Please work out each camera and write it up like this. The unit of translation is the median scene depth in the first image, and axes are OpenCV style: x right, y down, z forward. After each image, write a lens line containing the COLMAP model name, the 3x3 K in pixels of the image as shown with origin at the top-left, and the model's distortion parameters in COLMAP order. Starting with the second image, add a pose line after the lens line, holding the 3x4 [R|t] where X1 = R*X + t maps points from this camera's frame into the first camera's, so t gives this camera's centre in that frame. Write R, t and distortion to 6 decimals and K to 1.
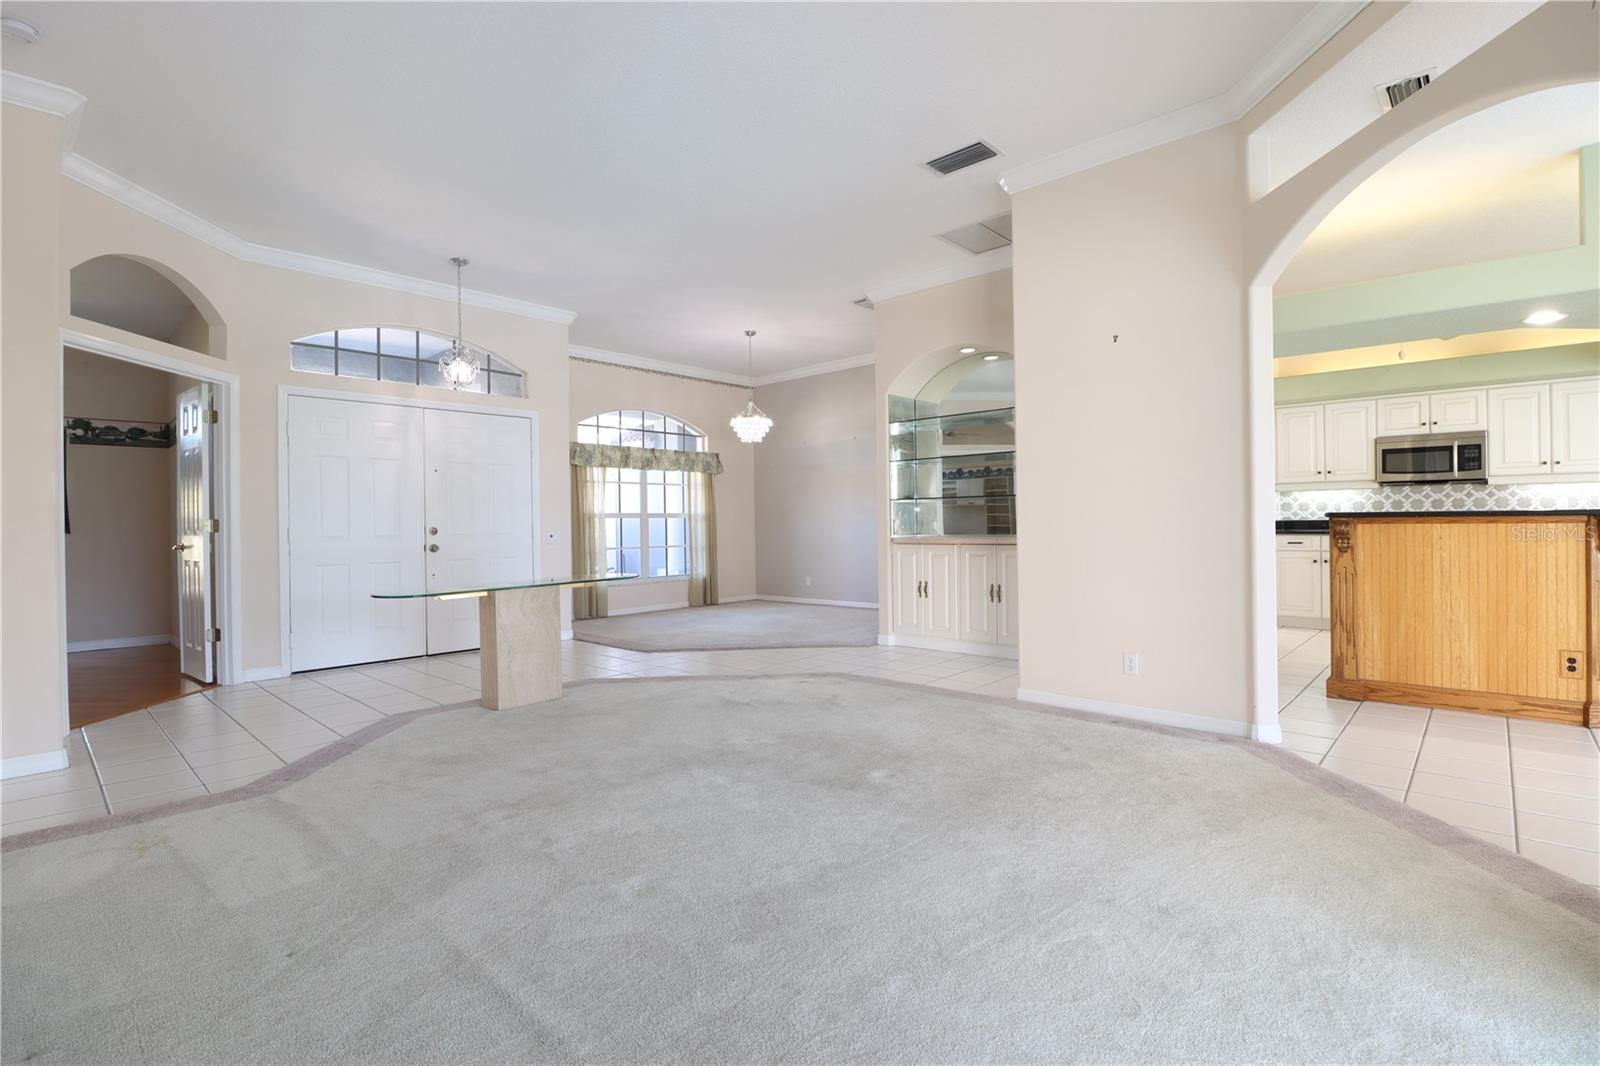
lens RADIAL K [[742.0, 0, 798.3], [0, 742.0, 525.3], [0, 0, 1]] dist [-0.009705, -0.007569]
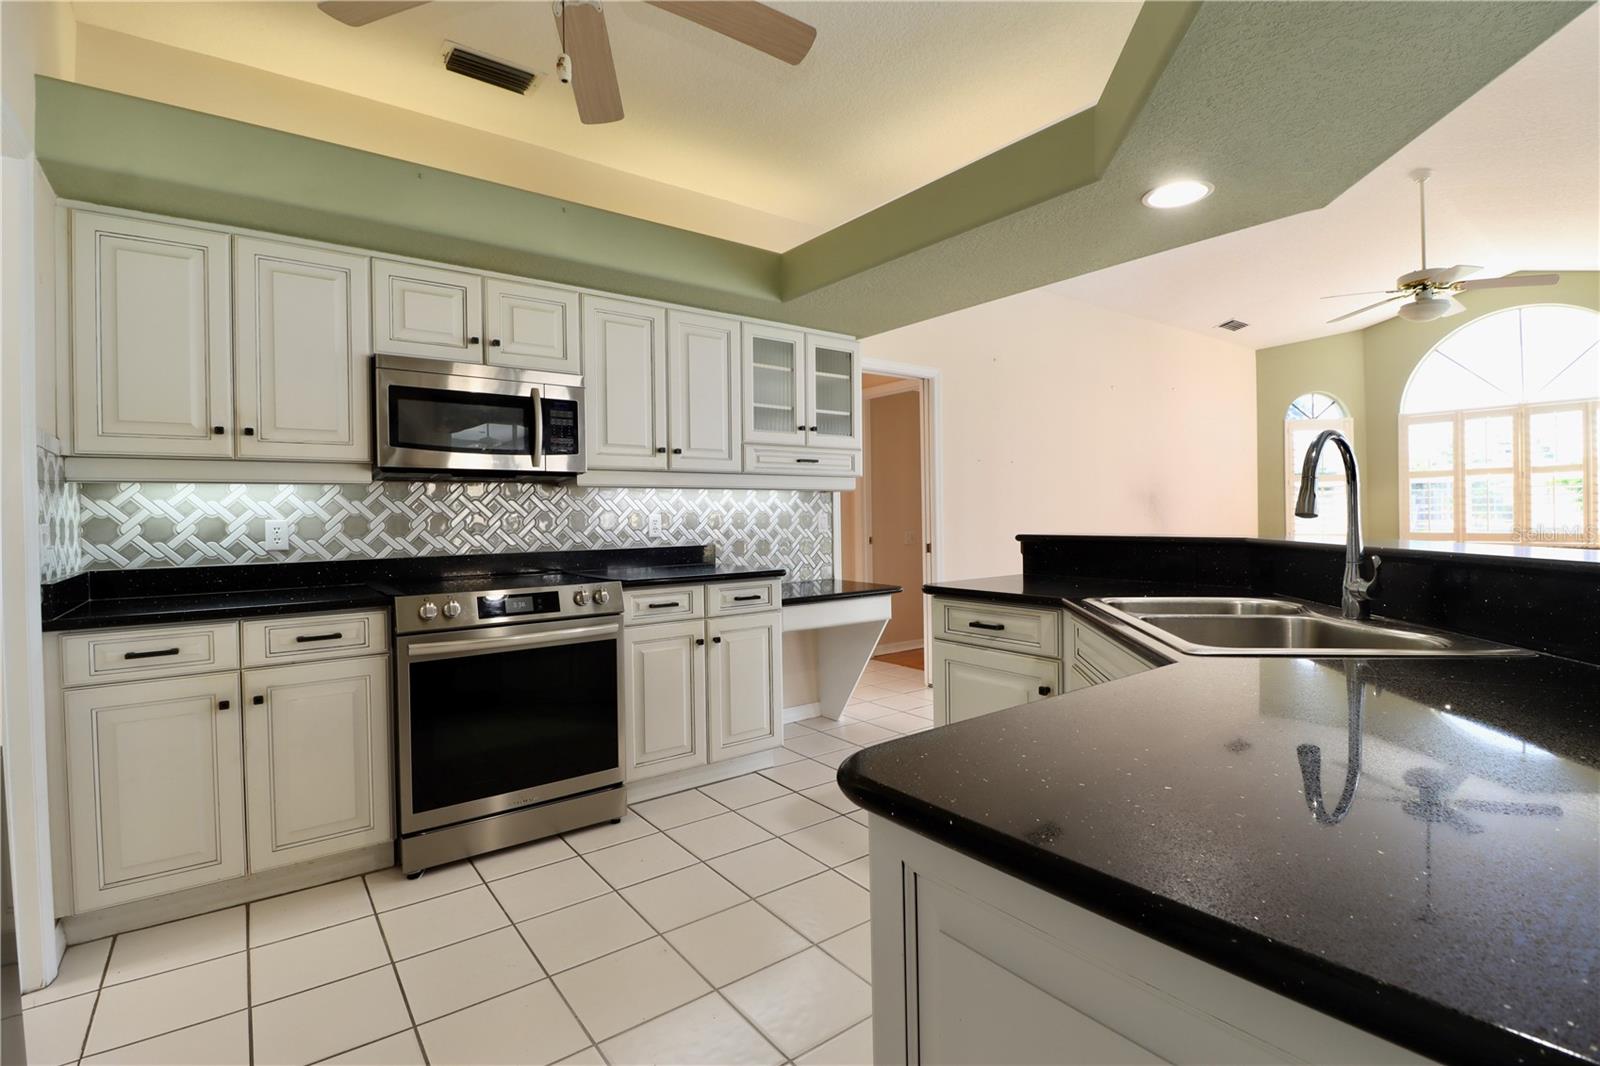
lens RADIAL K [[742.0, 0, 822.1], [0, 742.0, 525.7], [0, 0, 1]] dist [-0.009705, -0.007569]
pose [[0.162678, -0.004115, 0.986671, 0.466215], [0.017444, 0.999847, 0.001294, -0.025914], [-0.986525, 0.017001, 0.162725, 0.746835]]
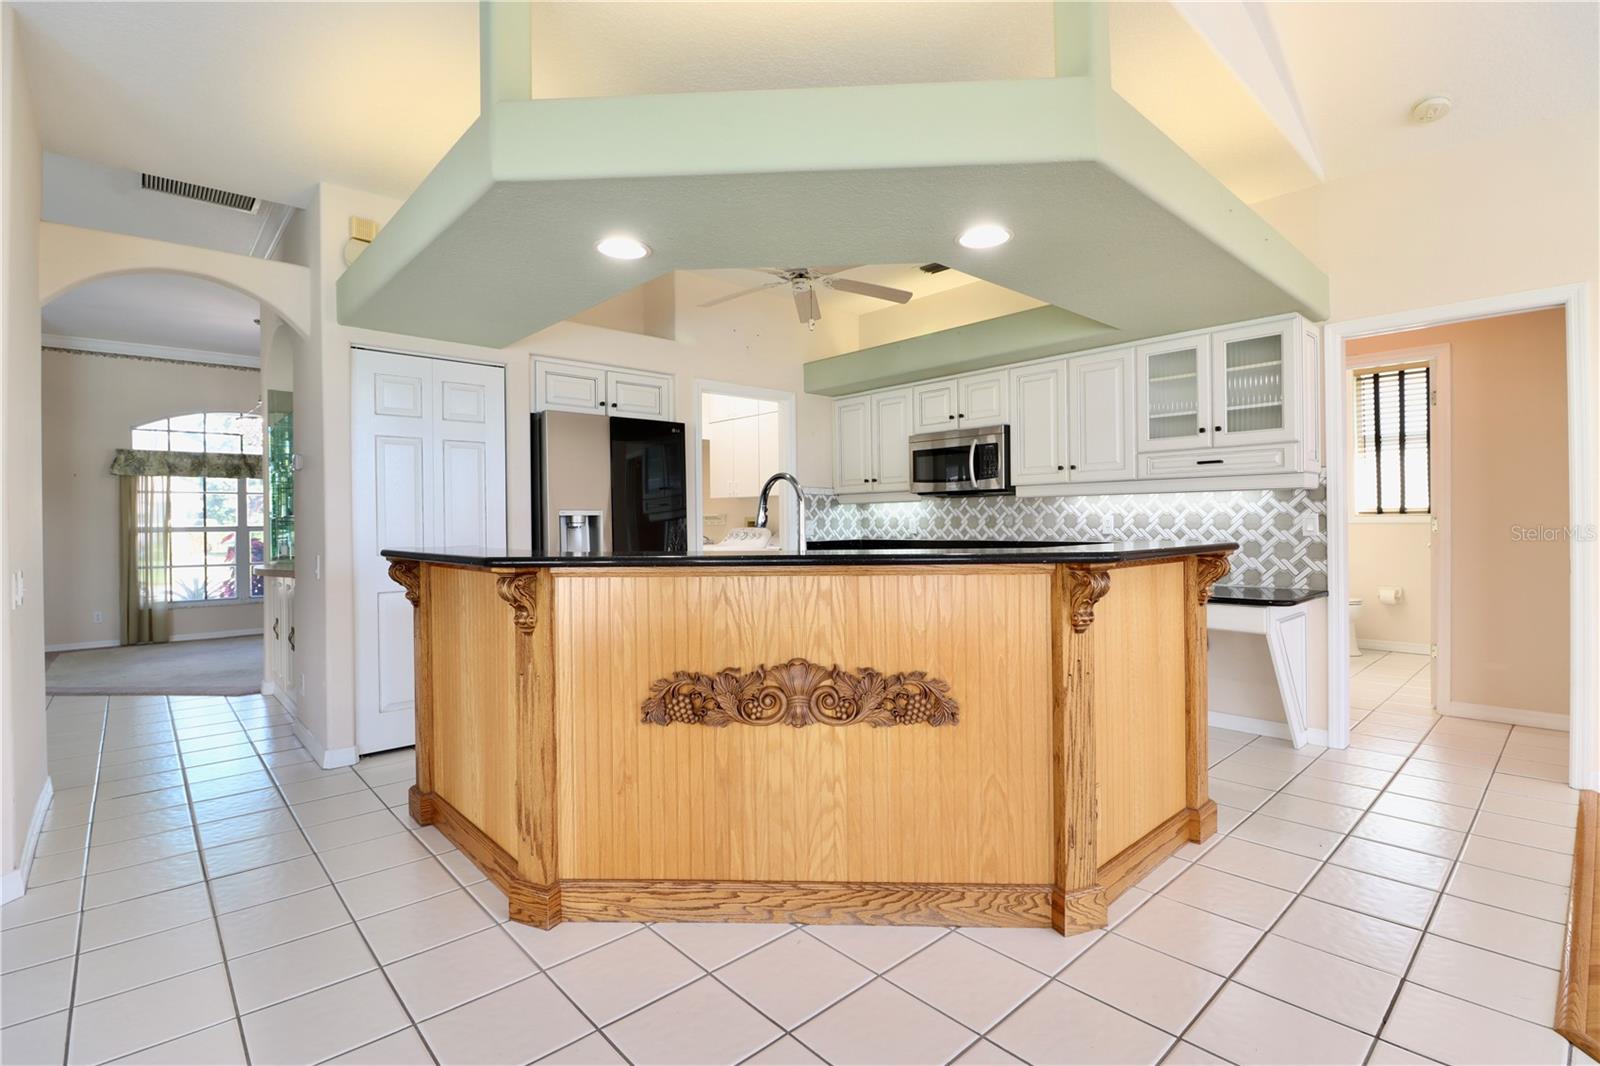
lens RADIAL K [[742.0, 0, 811.1], [0, 742.0, 525.0], [0, 0, 1]] dist [-0.009705, -0.007569]
pose [[0.997193, 0.001562, -0.074862, 0.788300], [-0.001614, 0.999998, -0.000632, -0.026349], [0.074860, 0.000751, 0.997194, 0.229650]]
